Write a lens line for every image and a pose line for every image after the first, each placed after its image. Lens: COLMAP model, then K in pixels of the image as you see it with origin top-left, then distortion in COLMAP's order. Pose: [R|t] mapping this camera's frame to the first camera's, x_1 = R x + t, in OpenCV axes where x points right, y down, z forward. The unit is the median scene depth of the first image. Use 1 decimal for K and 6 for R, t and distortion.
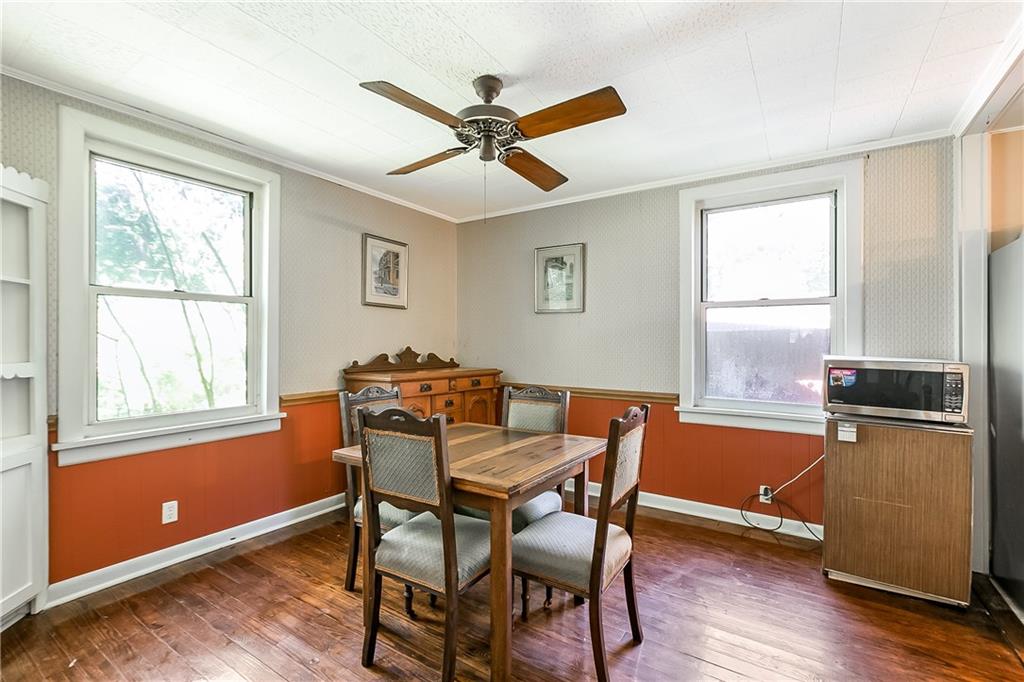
lens RADIAL K [[457.9, 0, 514.6], [0, 457.9, 338.5], [0, 0, 1]] dist [0.000592, 0.000086]
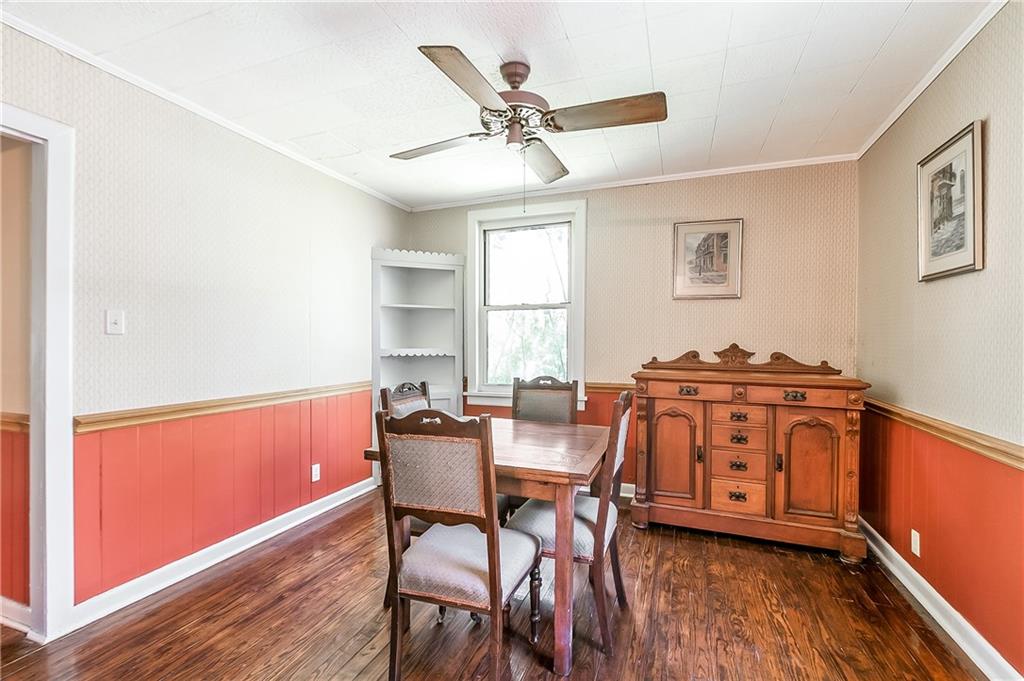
lens RADIAL K [[463.1, 0, 510.6], [0, 463.1, 346.1], [0, 0, 1]] dist [-0.003061, -0.000596]
pose [[0.218059, 0.009107, -0.975893, 0.525515], [0.003466, 0.999943, 0.010106, 0.013641], [0.975929, -0.005586, 0.218015, 0.449491]]
